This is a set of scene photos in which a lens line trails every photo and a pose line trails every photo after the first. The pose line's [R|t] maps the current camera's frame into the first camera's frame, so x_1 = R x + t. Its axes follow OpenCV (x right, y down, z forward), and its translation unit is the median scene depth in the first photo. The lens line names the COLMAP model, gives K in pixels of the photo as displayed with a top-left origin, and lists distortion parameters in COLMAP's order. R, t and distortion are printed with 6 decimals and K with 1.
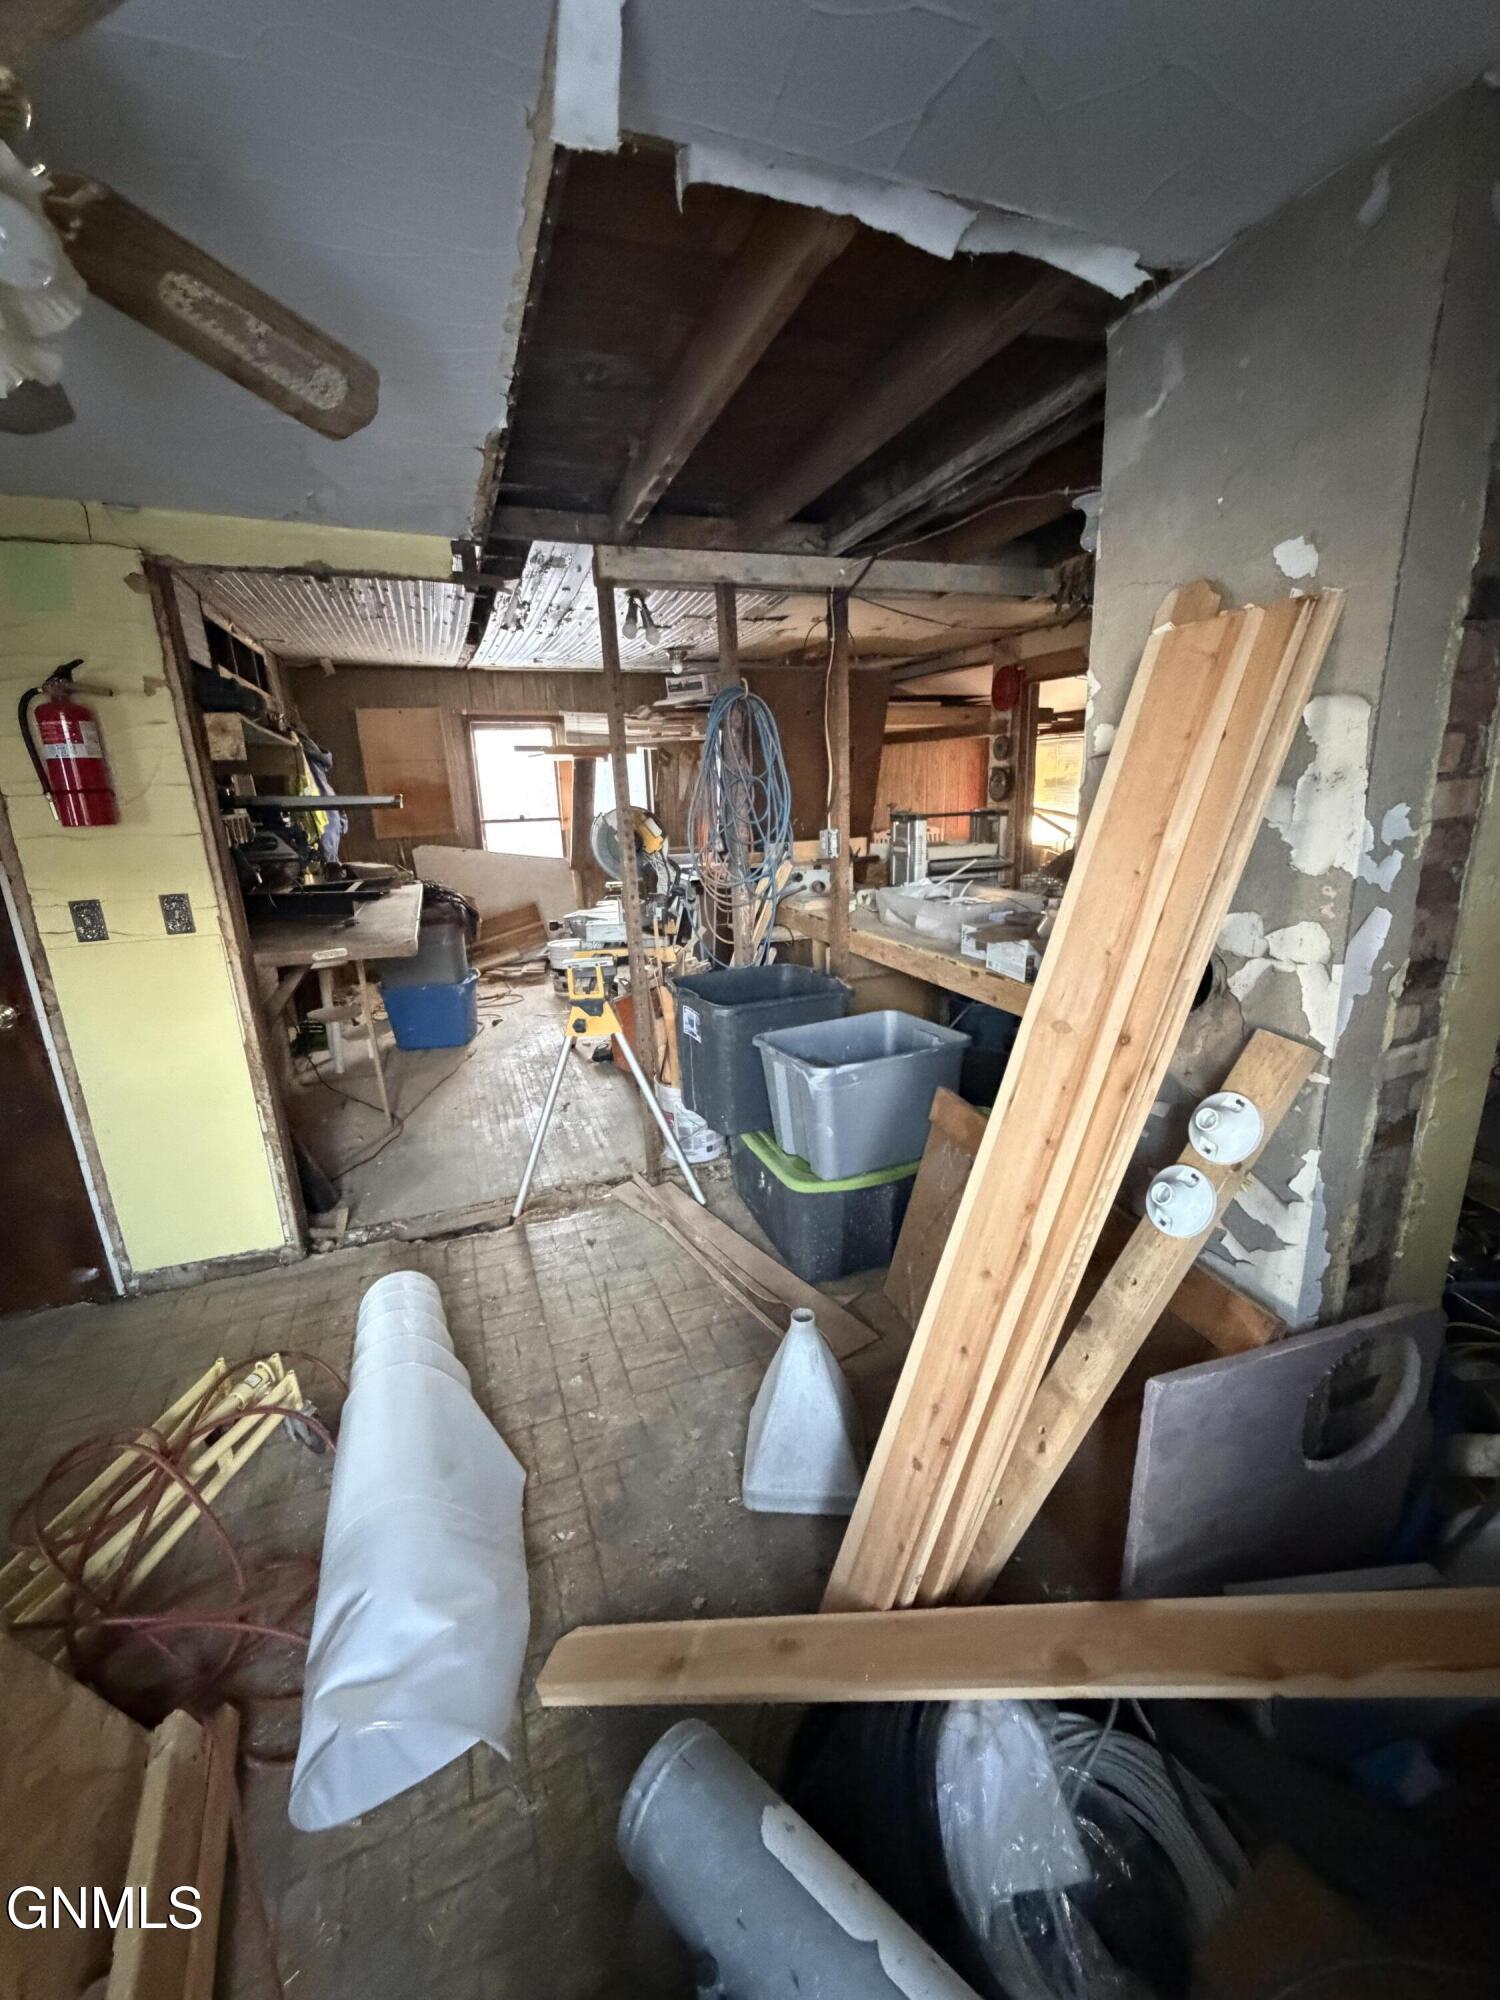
lens RADIAL K [[799.7, 0, 750.0], [0, 799.7, 1000.0], [0, 0, 1]] dist [-0.001063, -0.000267]
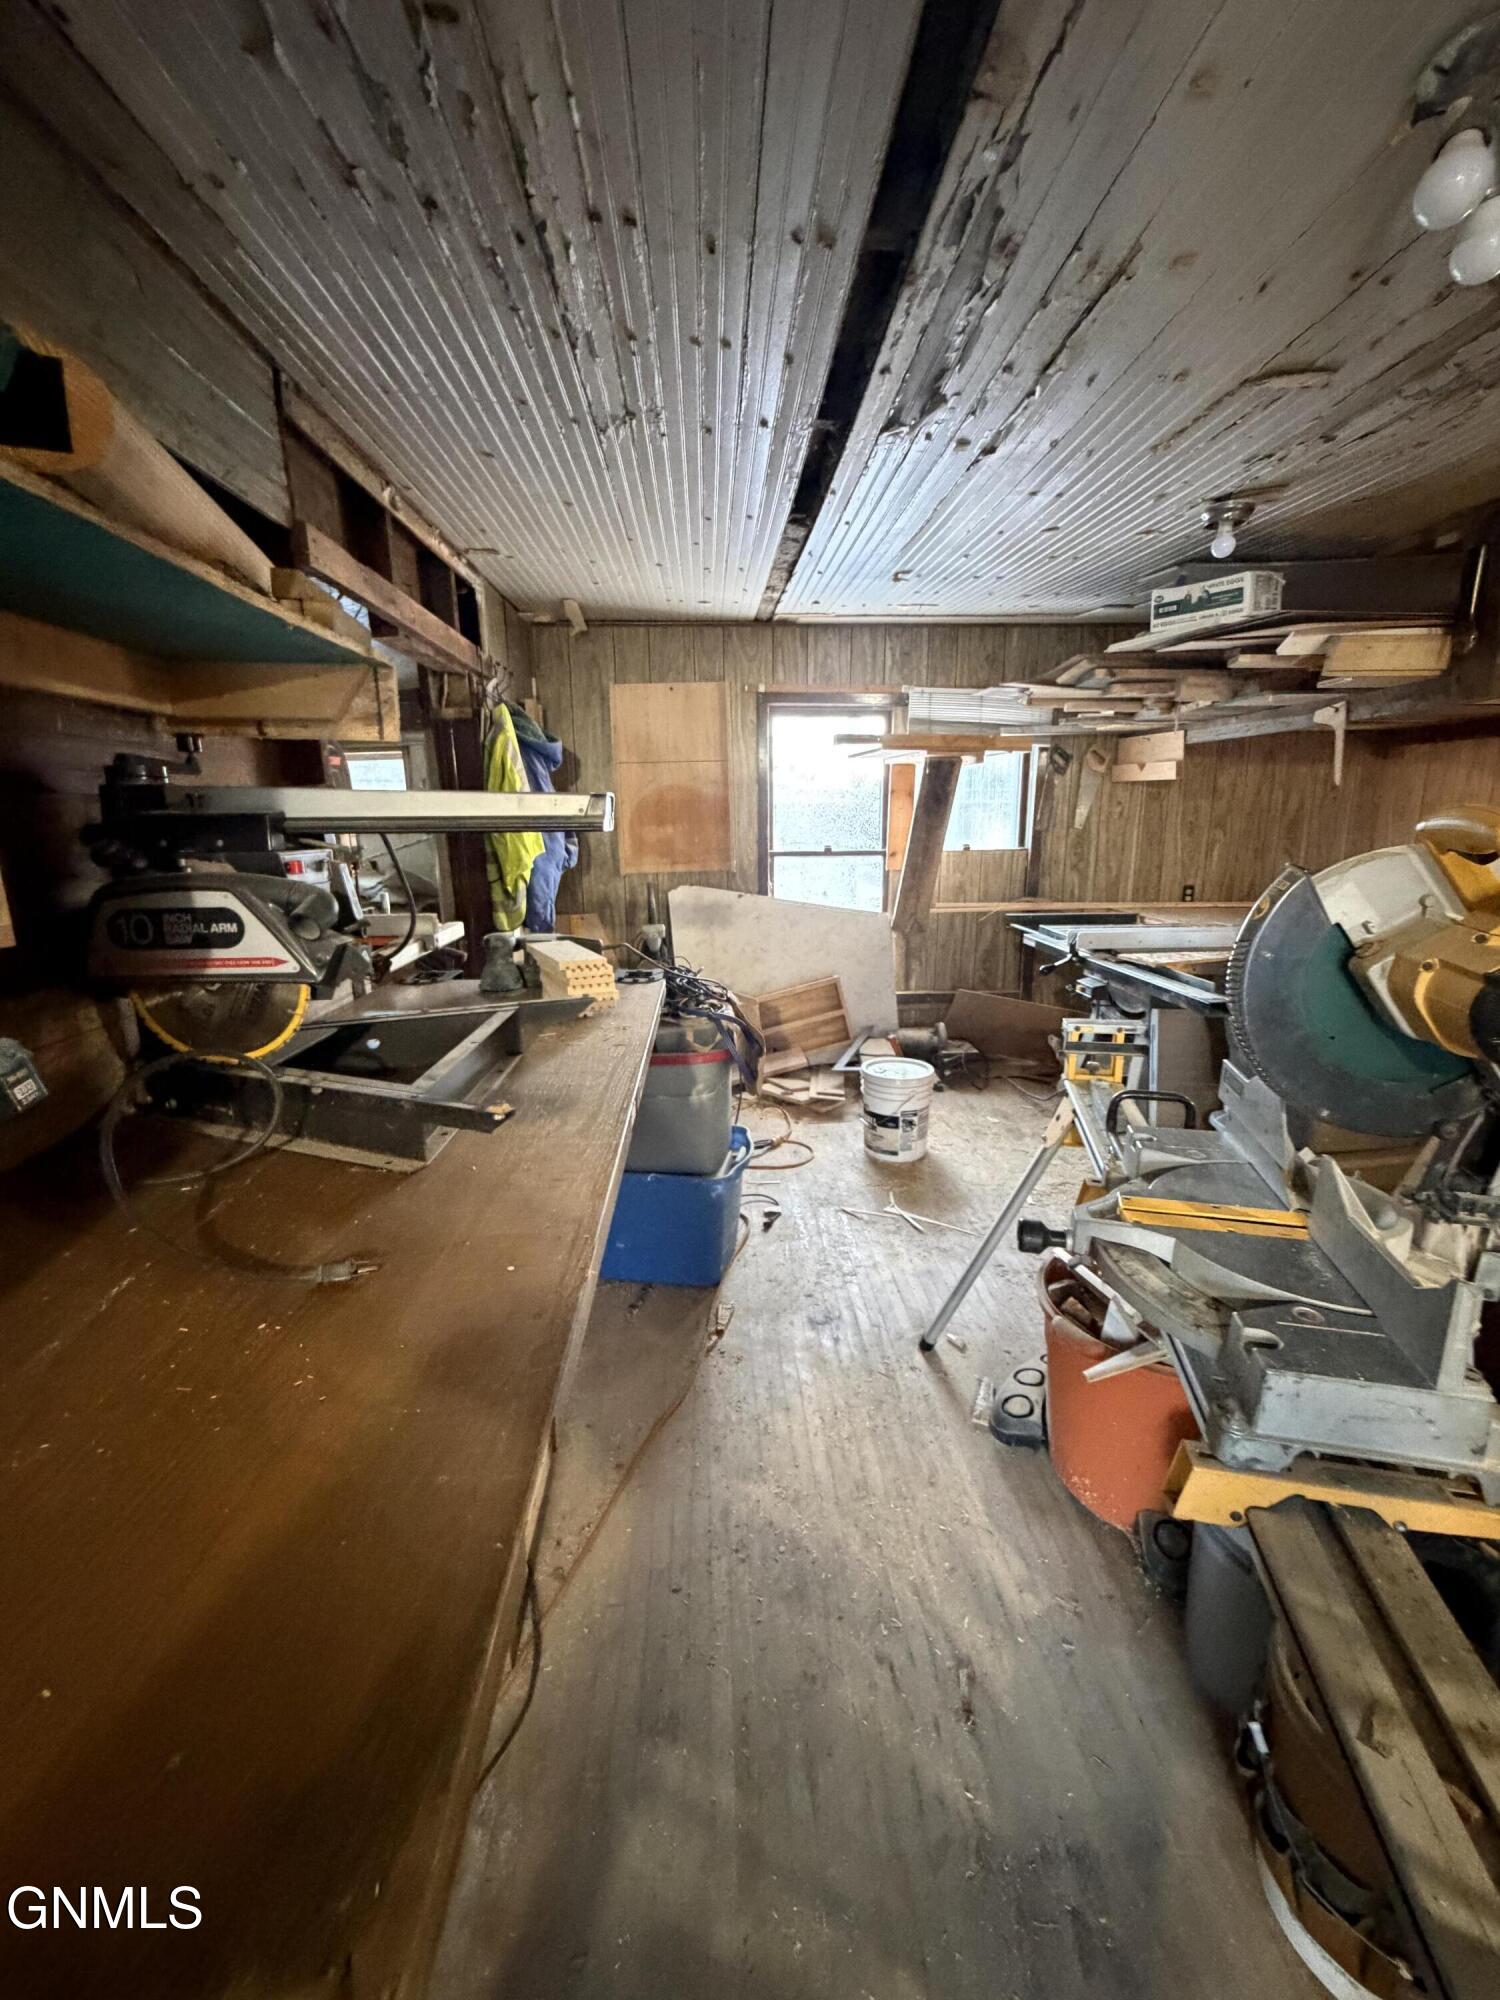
lens RADIAL K [[796.5, 0, 755.4], [0, 796.5, 1000.1], [0, 0, 1]] dist [0.001212, -0.000552]
pose [[0.952699, 0.087269, -0.291115, -0.162044], [-0.096521, 0.995176, -0.017545, -0.100912], [0.288180, 0.044814, 0.956527, 0.416682]]
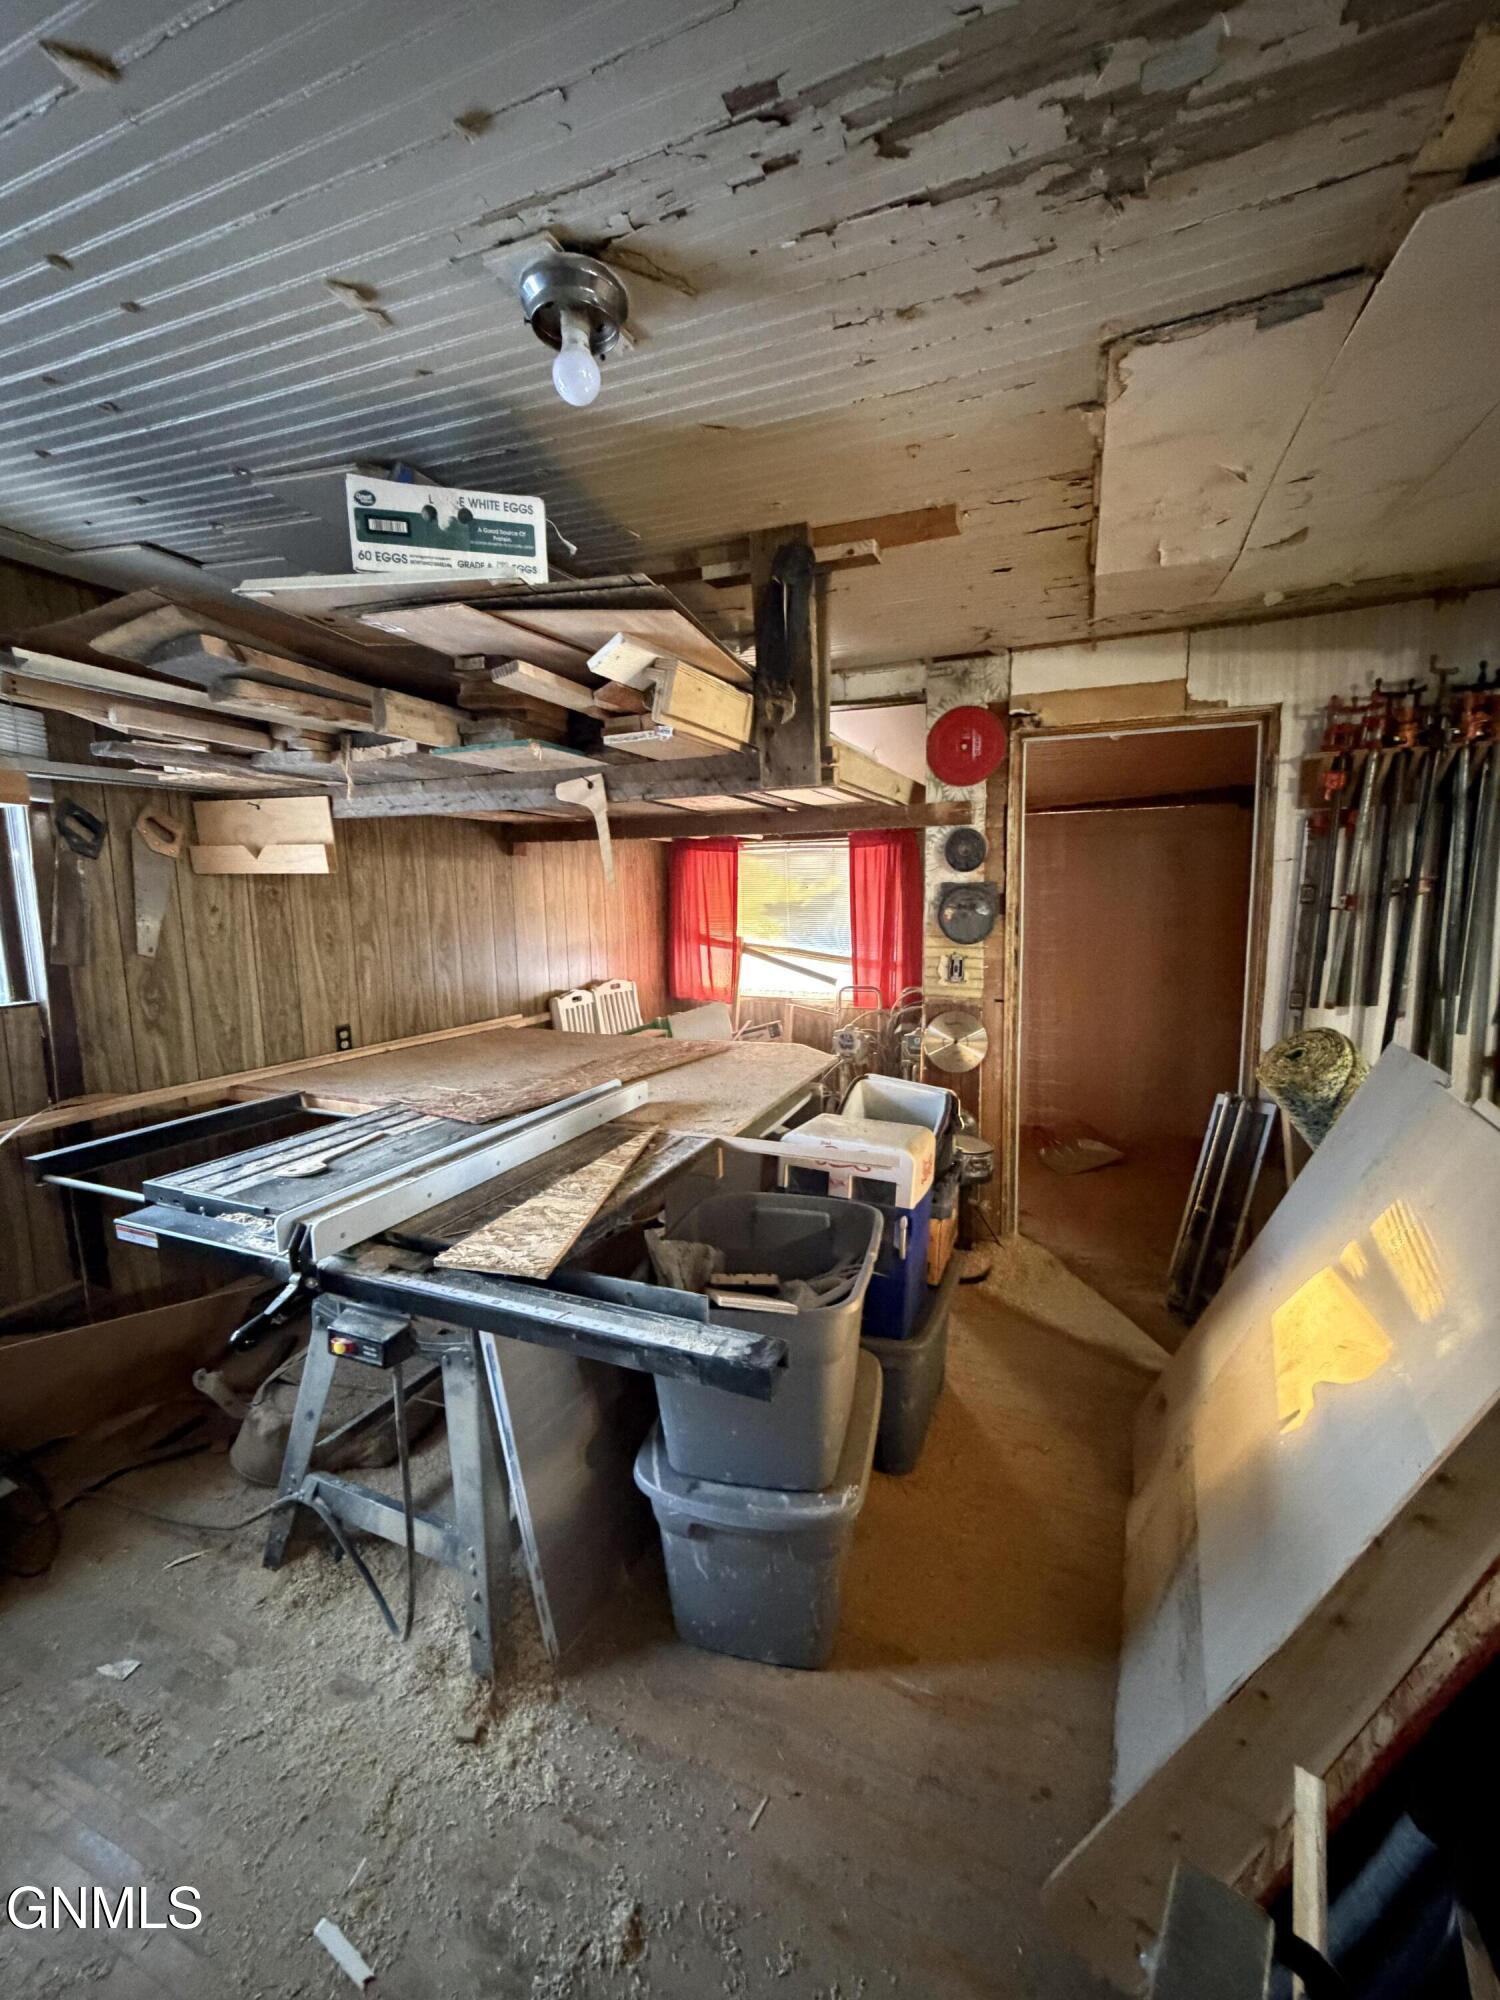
lens RADIAL K [[799.7, 0, 750.0], [0, 799.7, 1000.0], [0, 0, 1]] dist [-0.001063, -0.000267]
pose [[0.691278, -0.078715, 0.718288, -0.187322], [0.184497, 0.980328, -0.070128, -0.197301], [-0.698638, 0.181000, 0.692202, 0.721246]]
